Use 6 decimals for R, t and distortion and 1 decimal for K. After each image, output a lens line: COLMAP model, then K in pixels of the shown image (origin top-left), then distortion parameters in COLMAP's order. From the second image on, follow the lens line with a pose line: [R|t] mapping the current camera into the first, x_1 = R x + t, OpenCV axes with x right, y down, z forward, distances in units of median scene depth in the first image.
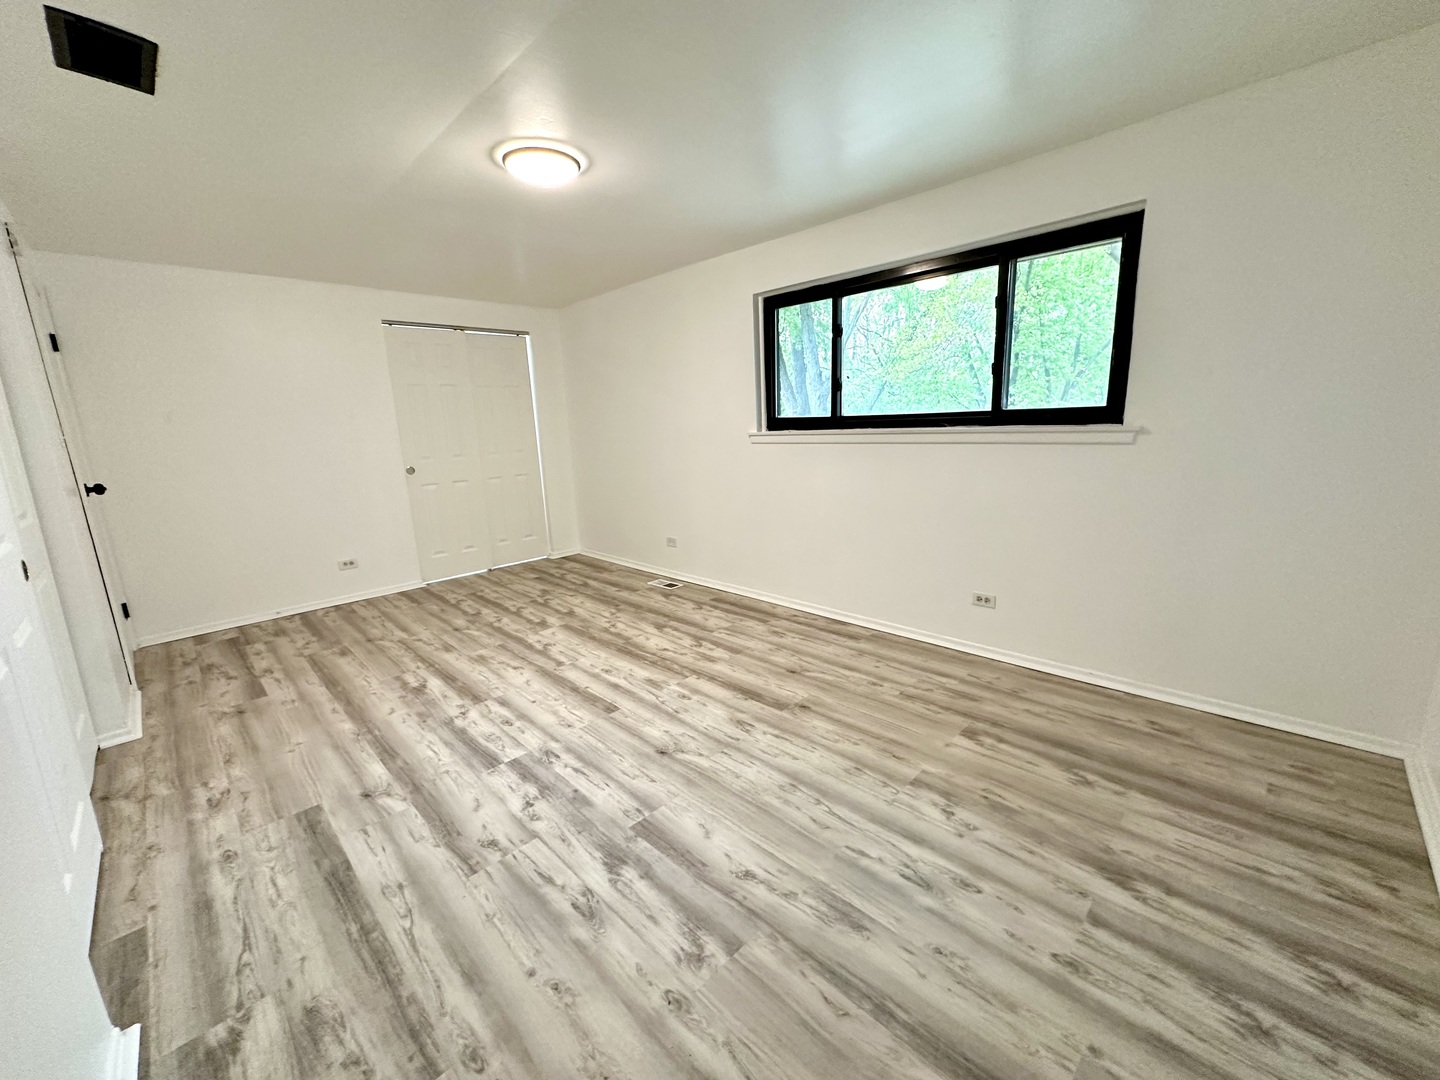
lens RADIAL K [[572.9, 0, 713.0], [0, 572.9, 558.1], [0, 0, 1]] dist [-0.002407, 0.001131]
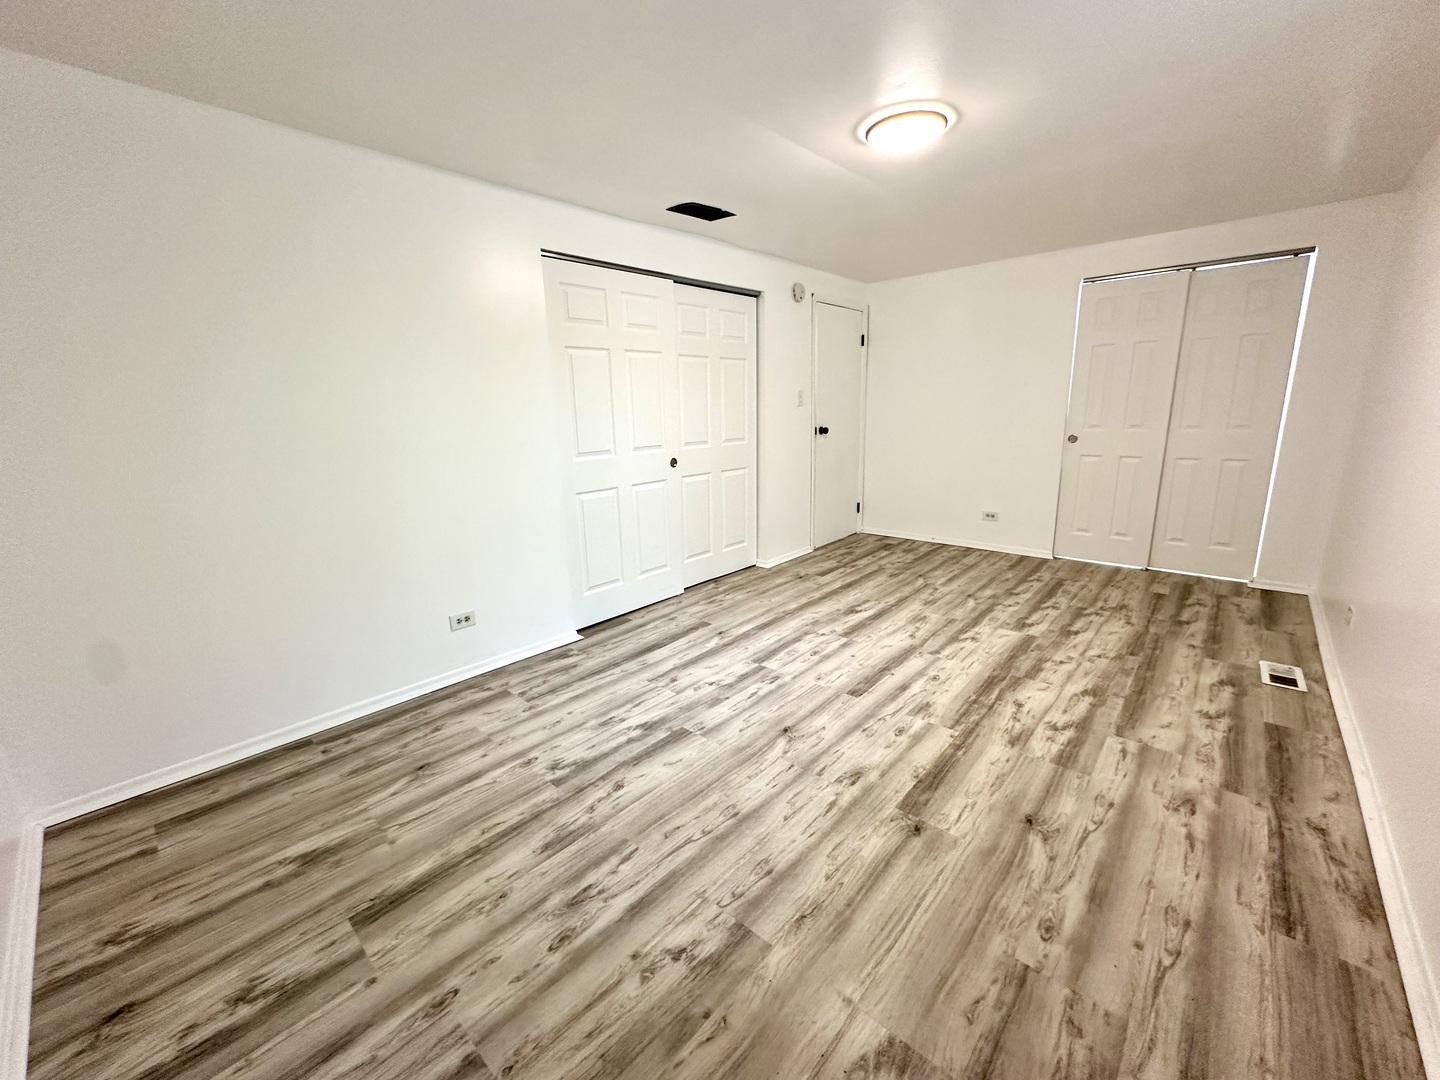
lens RADIAL K [[572.9, 0, 713.9], [0, 572.9, 539.1], [0, 0, 1]] dist [-0.002407, 0.001131]
pose [[0.049519, 0.263458, -0.963399, 0.899109], [-0.209131, 0.945935, 0.247933, -0.236210], [0.976633, 0.189199, 0.101939, 0.790279]]
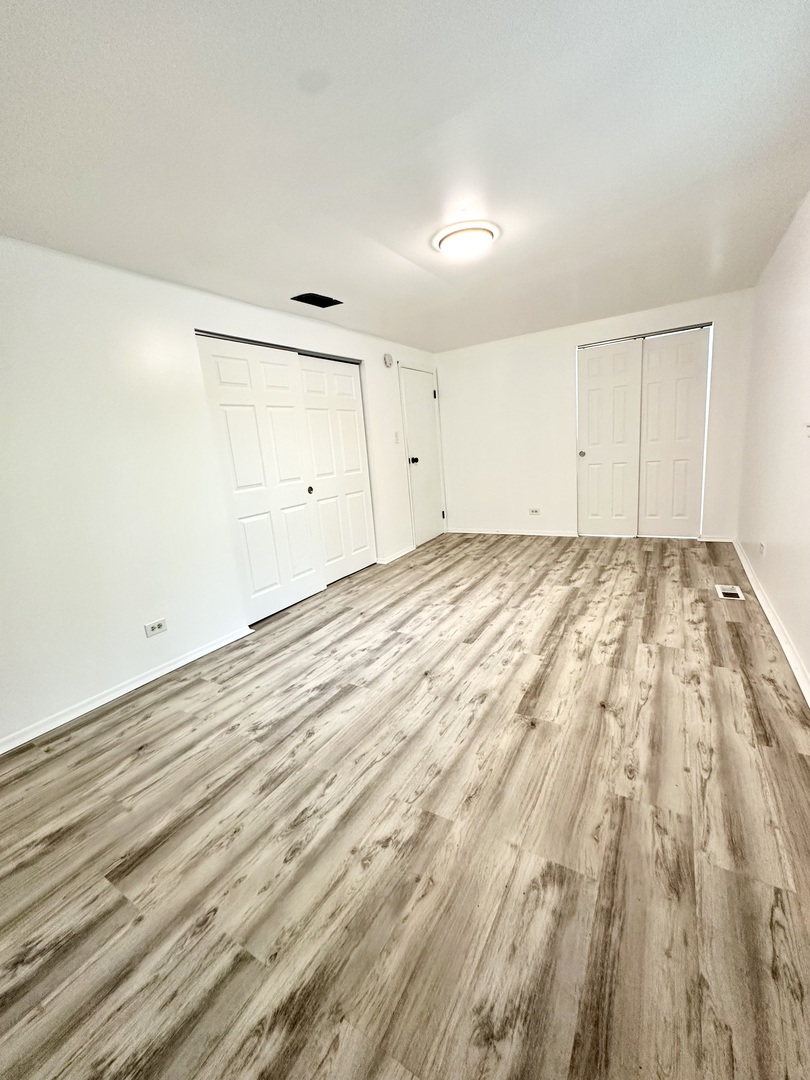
lens RADIAL K [[429.7, 0, 401.1], [0, 429.7, 540.8], [0, 0, 1]] dist [-0.002407, 0.001131]
pose [[0.238726, 0.227281, -0.944115, 0.908039], [-0.151073, 0.969080, 0.195091, -0.188947], [0.959264, 0.096057, 0.265681, 0.709417]]
